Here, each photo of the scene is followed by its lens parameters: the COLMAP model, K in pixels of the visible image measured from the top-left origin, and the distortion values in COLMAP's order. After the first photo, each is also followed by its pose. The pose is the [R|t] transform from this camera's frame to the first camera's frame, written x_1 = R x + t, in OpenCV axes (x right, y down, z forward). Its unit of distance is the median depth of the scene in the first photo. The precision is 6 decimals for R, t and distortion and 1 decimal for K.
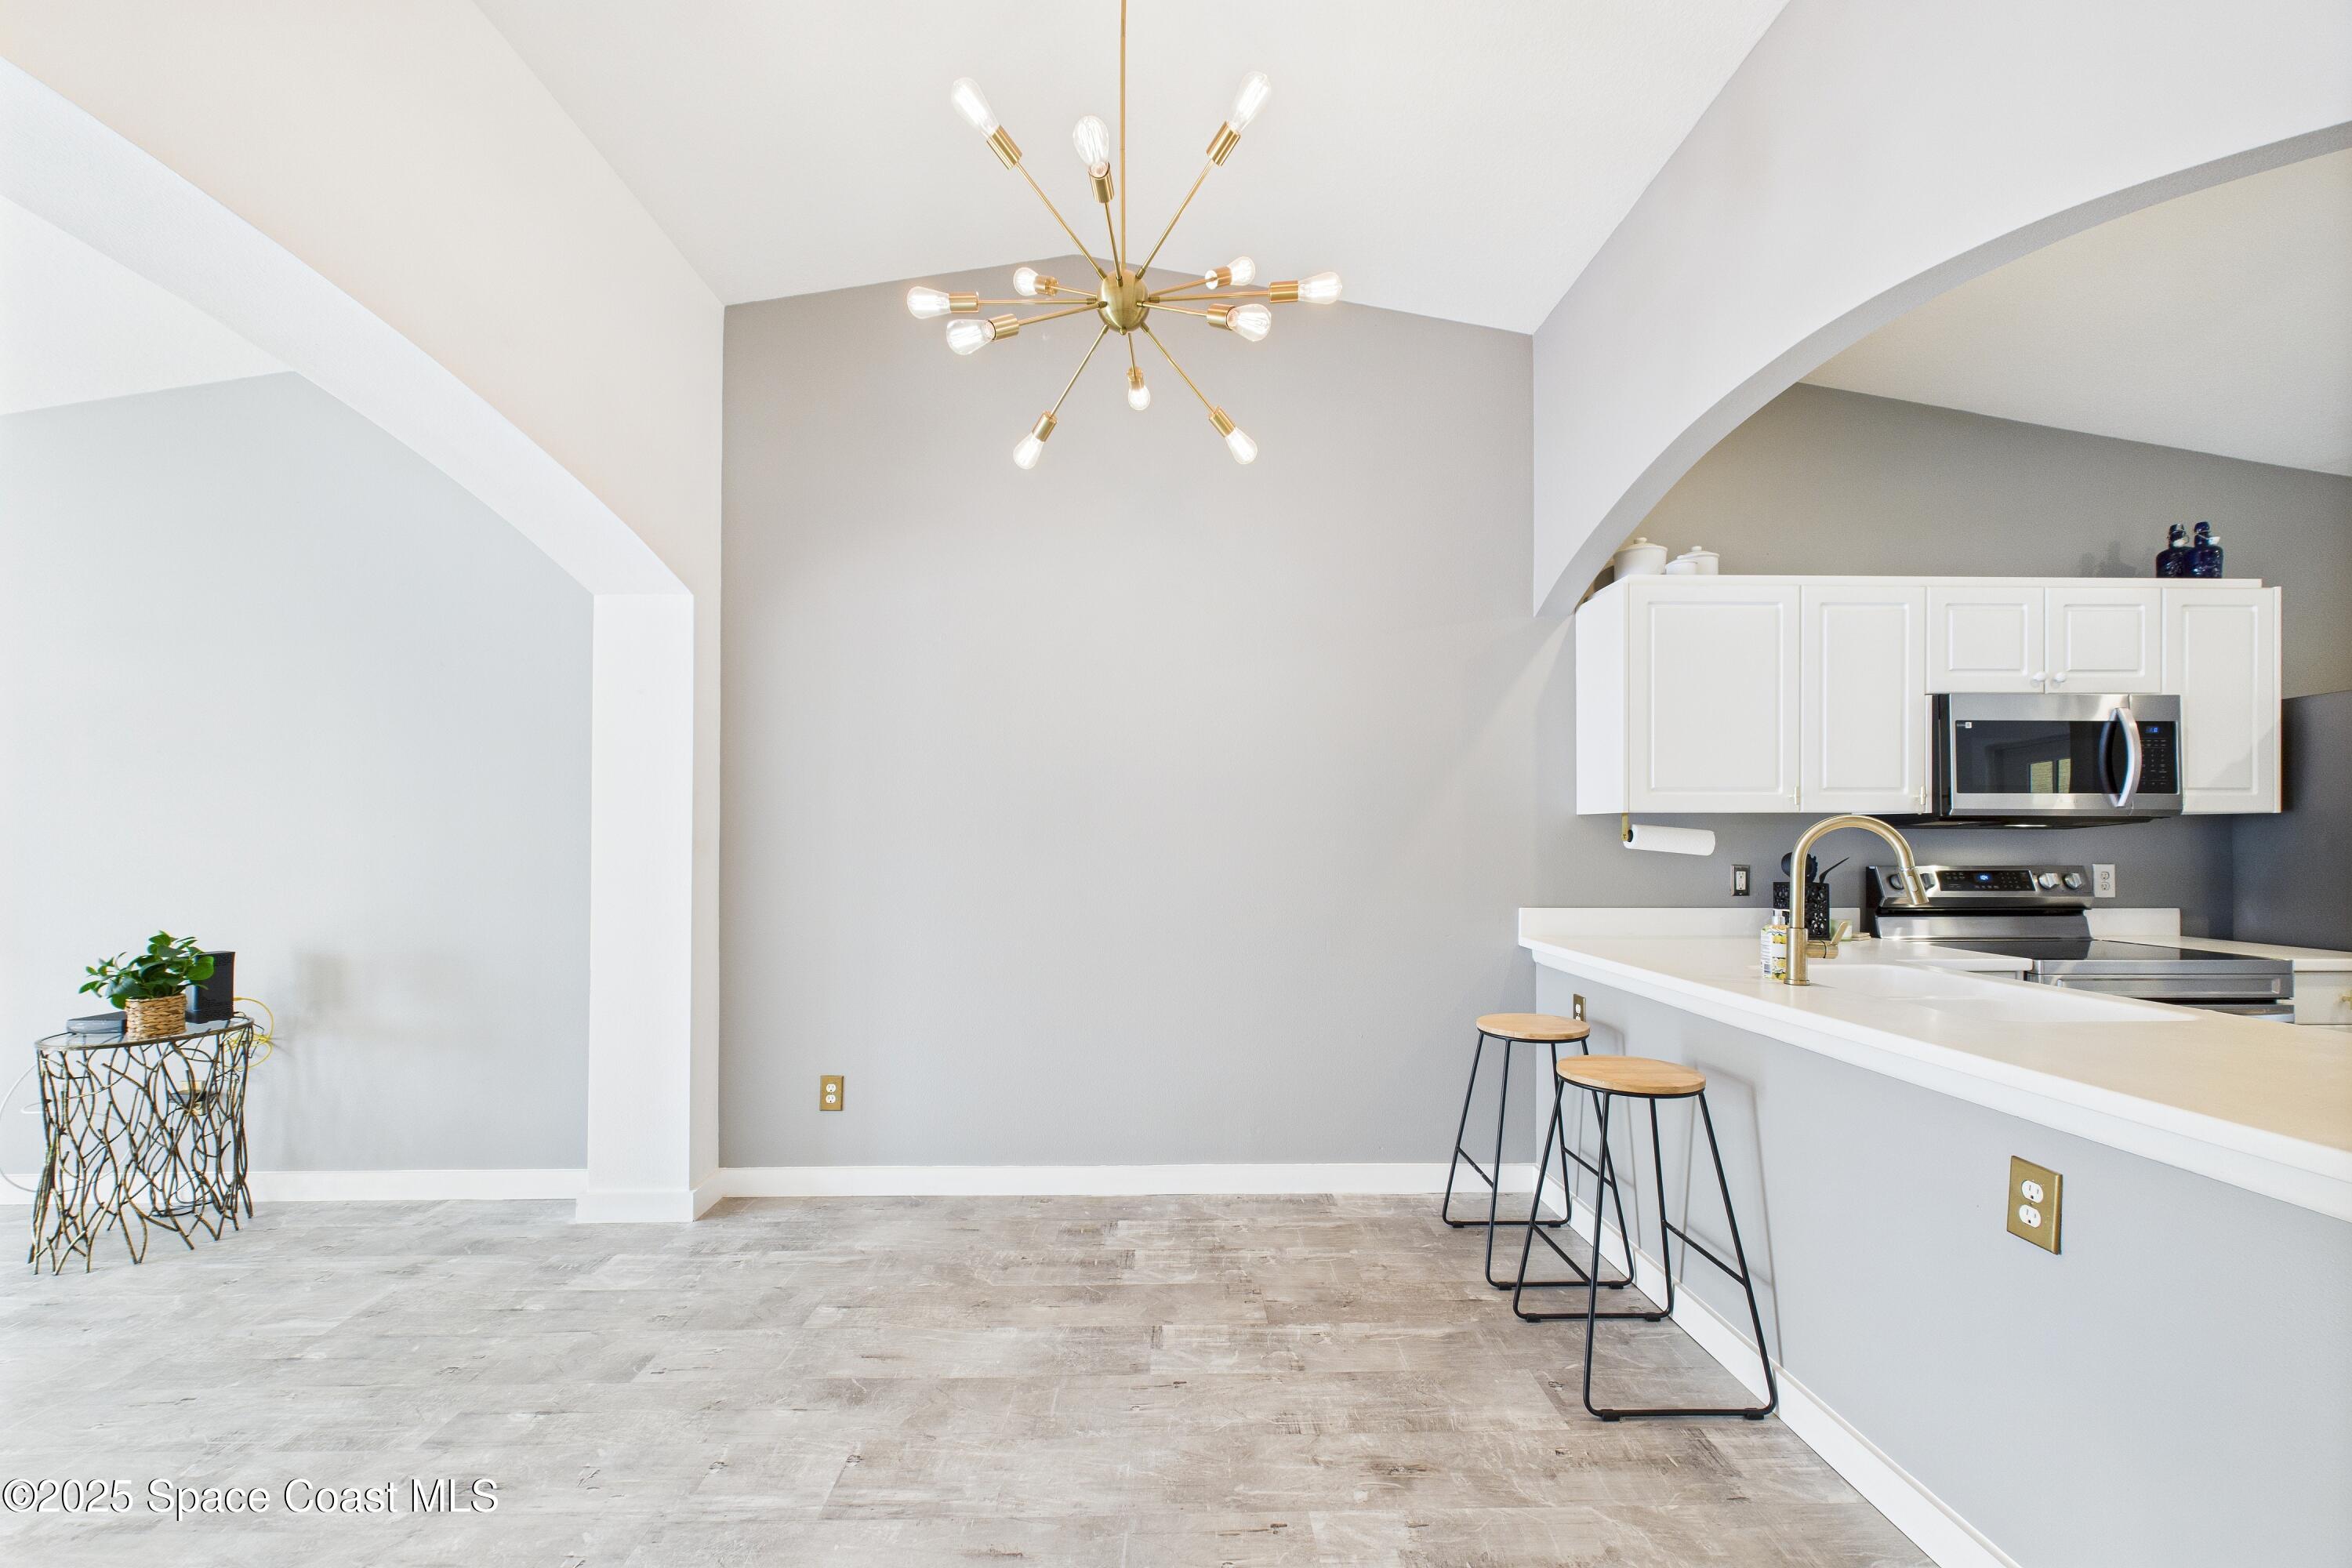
lens RADIAL K [[901.3, 0, 1177.3], [0, 901.3, 835.2], [0, 0, 1]] dist [-0.000148, 0.000087]
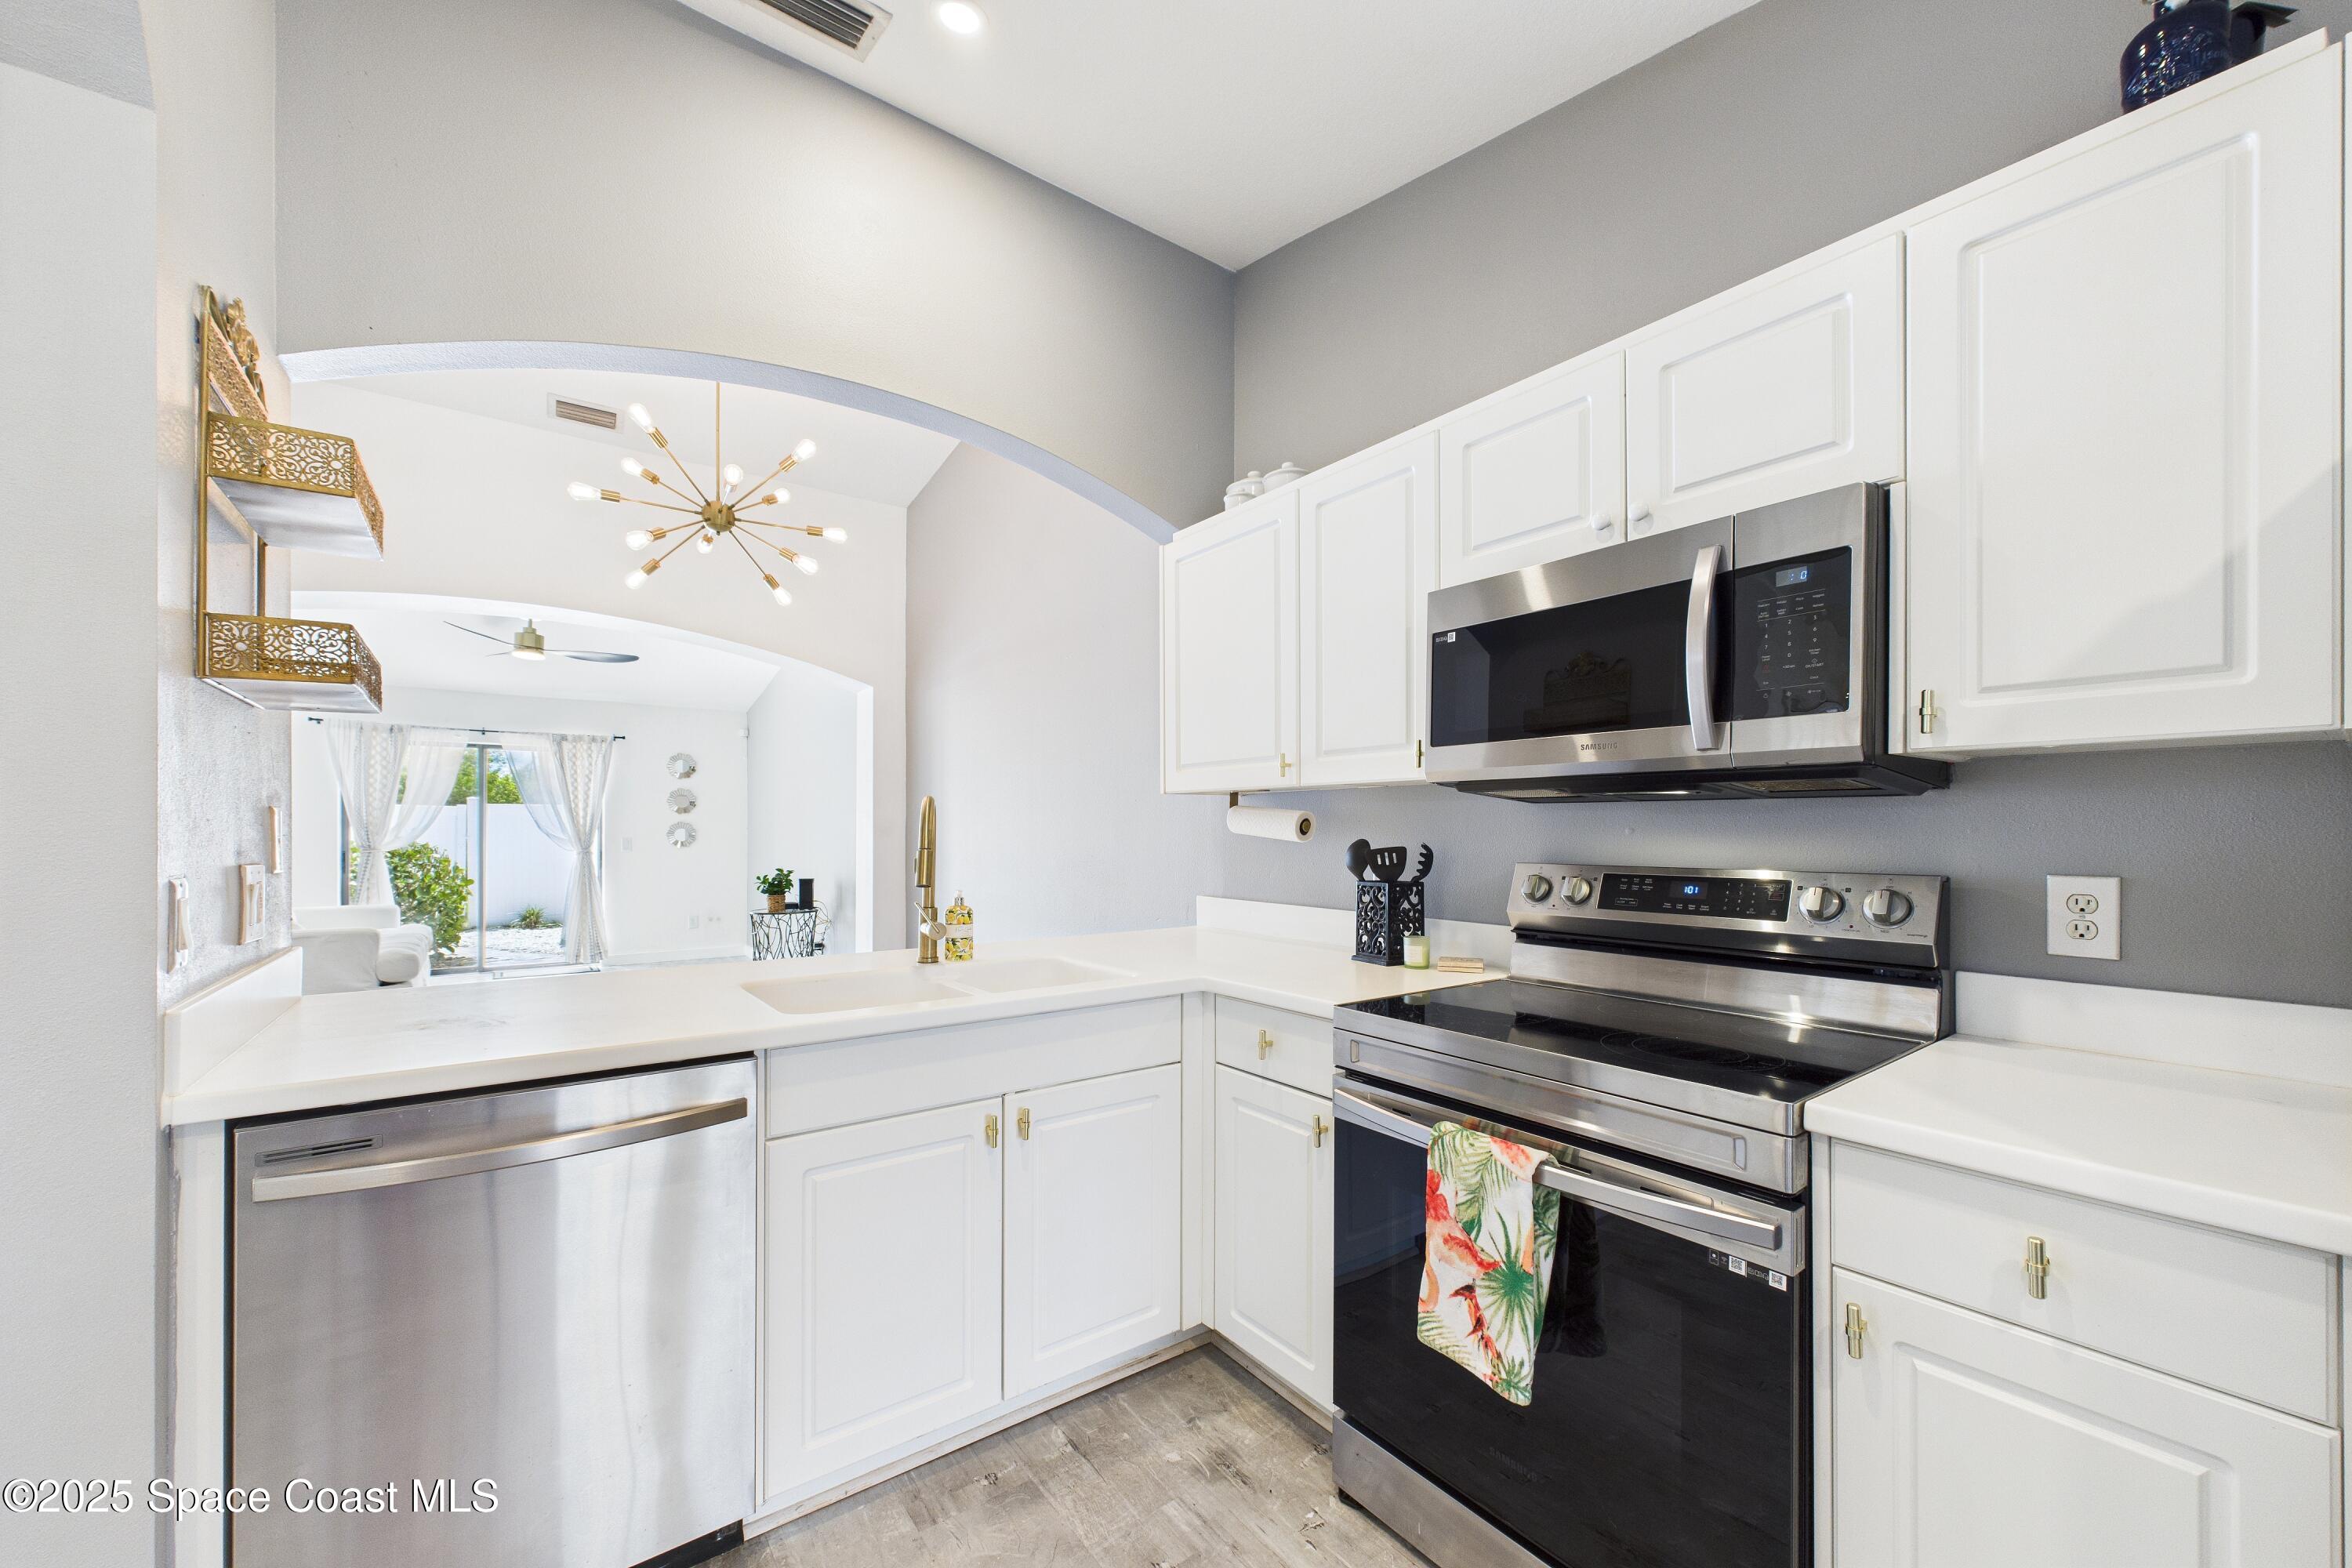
lens RADIAL K [[901.3, 0, 1174.3], [0, 901.3, 829.3], [0, 0, 1]] dist [-0.000148, 0.000087]
pose [[0.578582, 0.000541, -0.815624, 1.273527], [0.004568, 0.999982, 0.003904, 0.008158], [0.815611, -0.005984, 0.578569, 0.477868]]
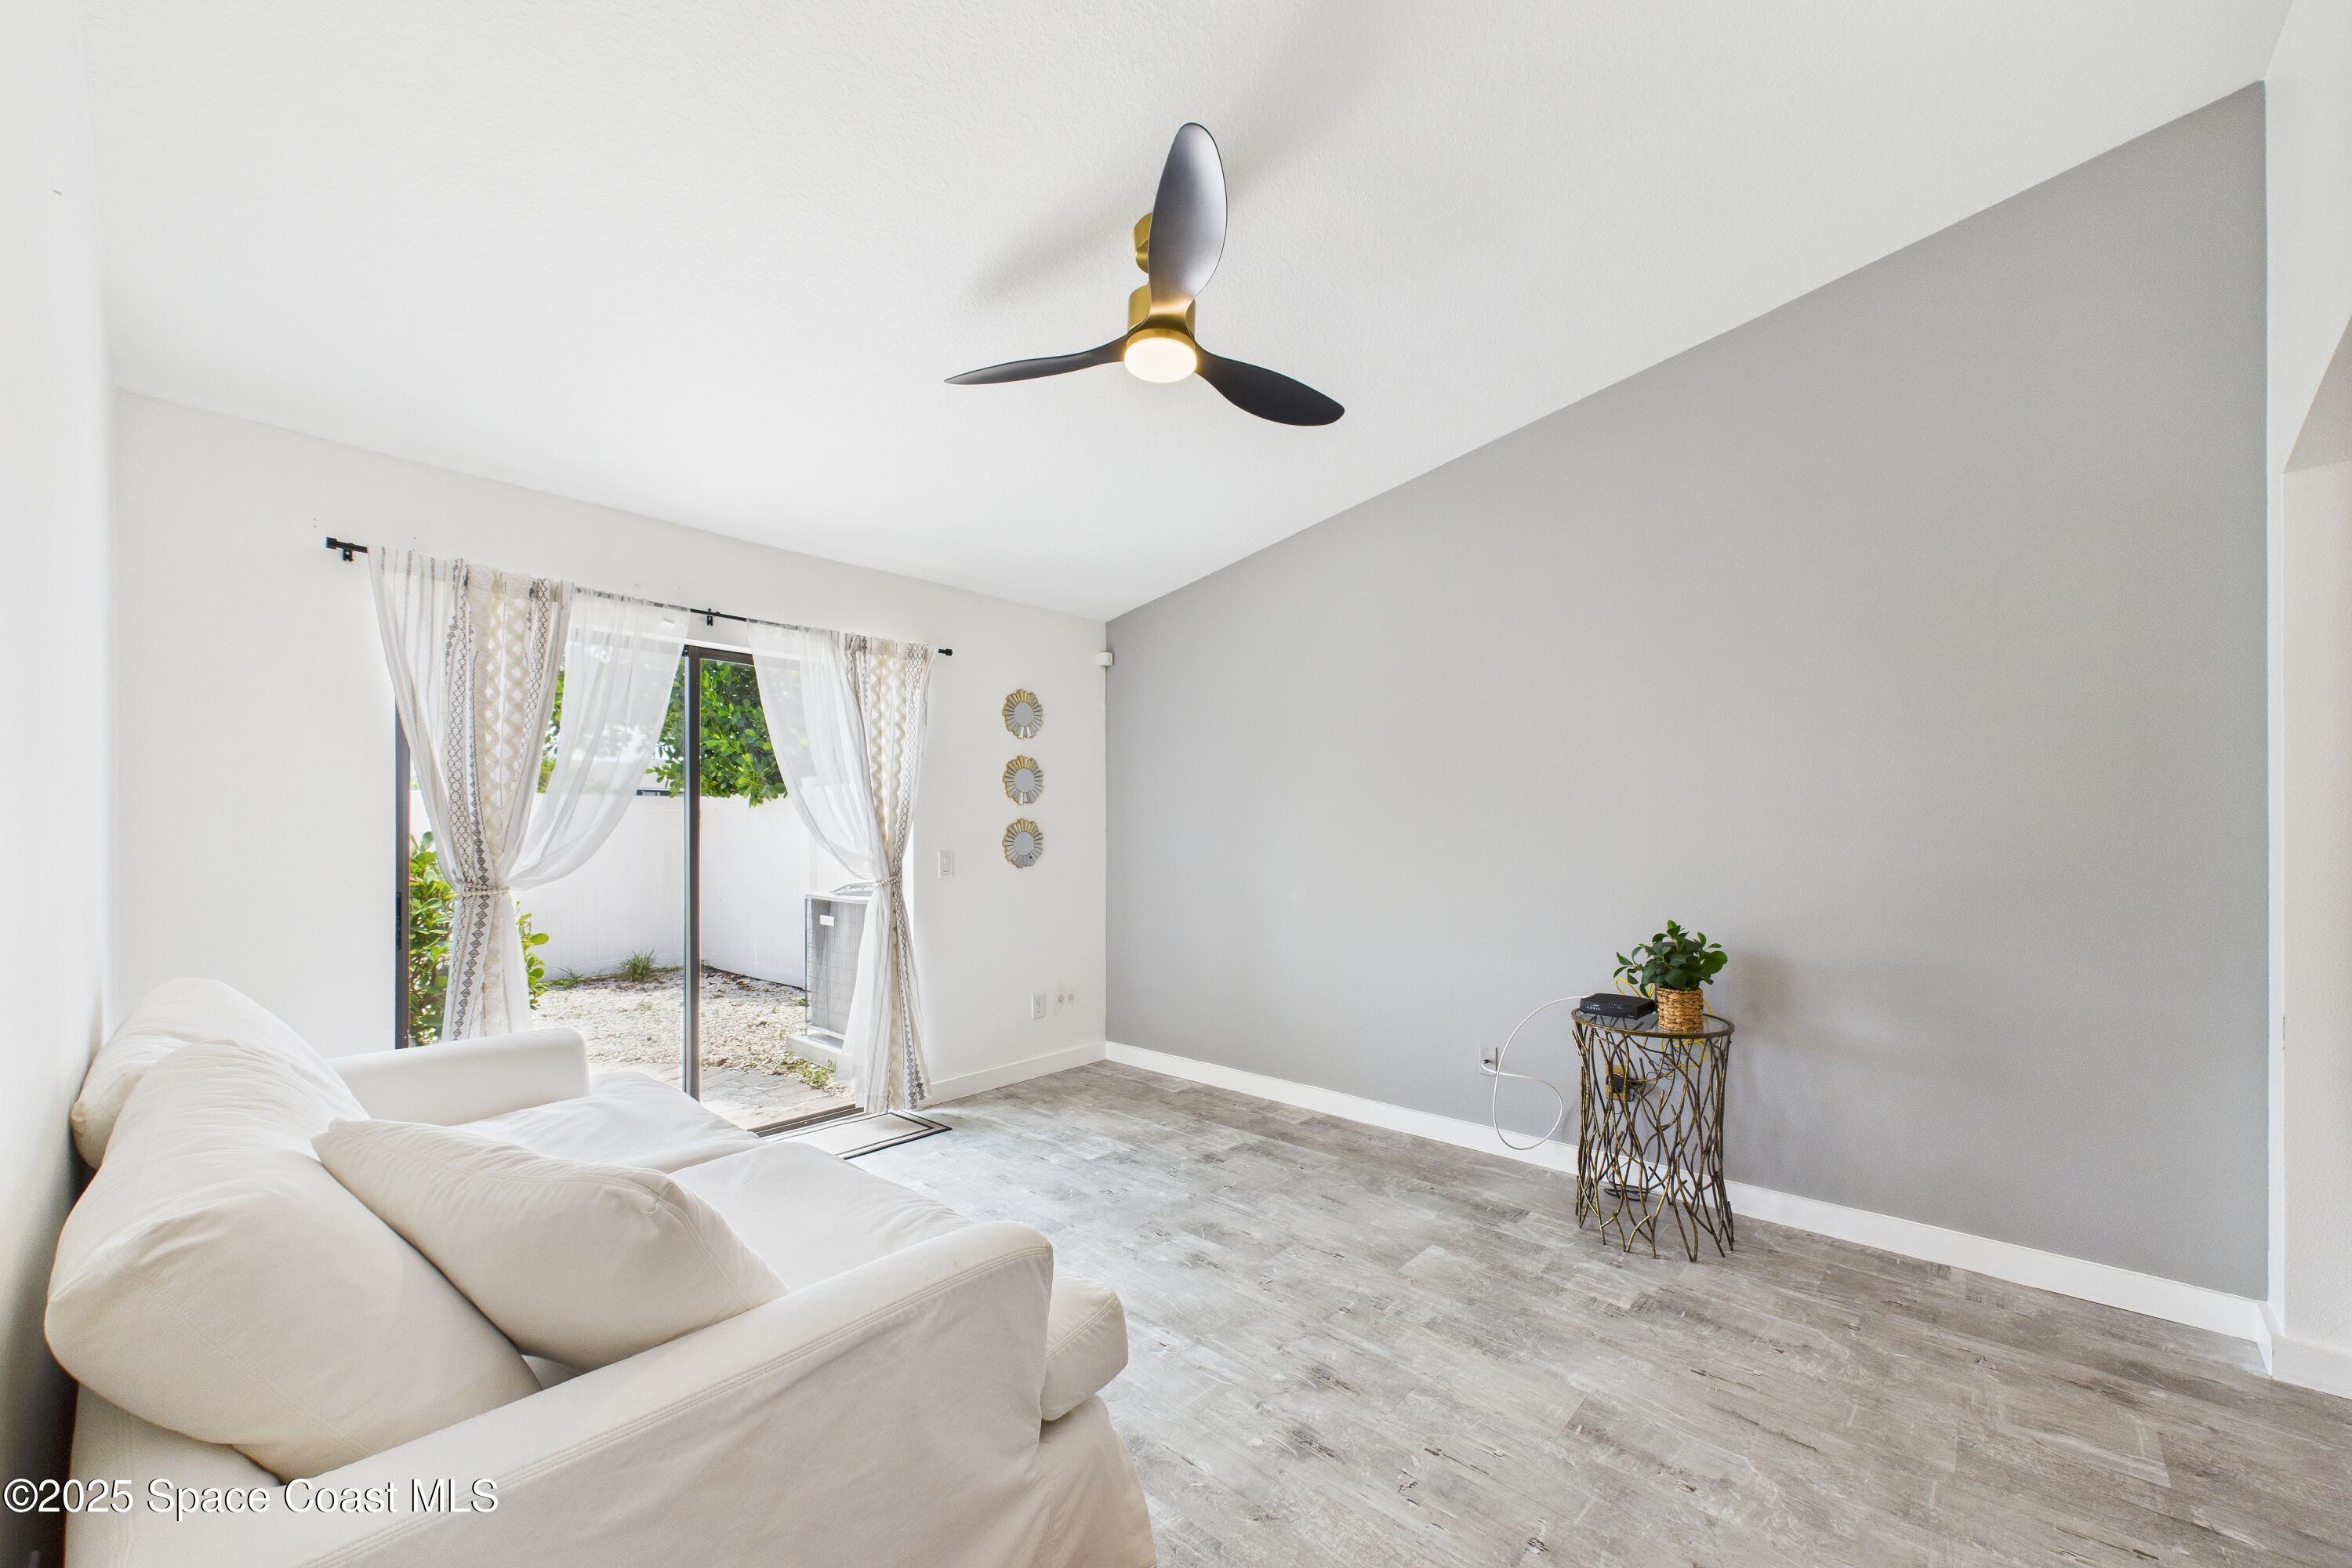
lens RADIAL K [[901.3, 0, 1174.9], [0, 901.3, 829.5], [0, 0, 1]] dist [-0.000148, 0.000087]
pose [[0.725123, 0.000058, -0.688619, -0.815997], [0.003939, 0.999983, 0.004232, -0.001458], [0.688608, -0.005782, 0.725111, -0.090684]]
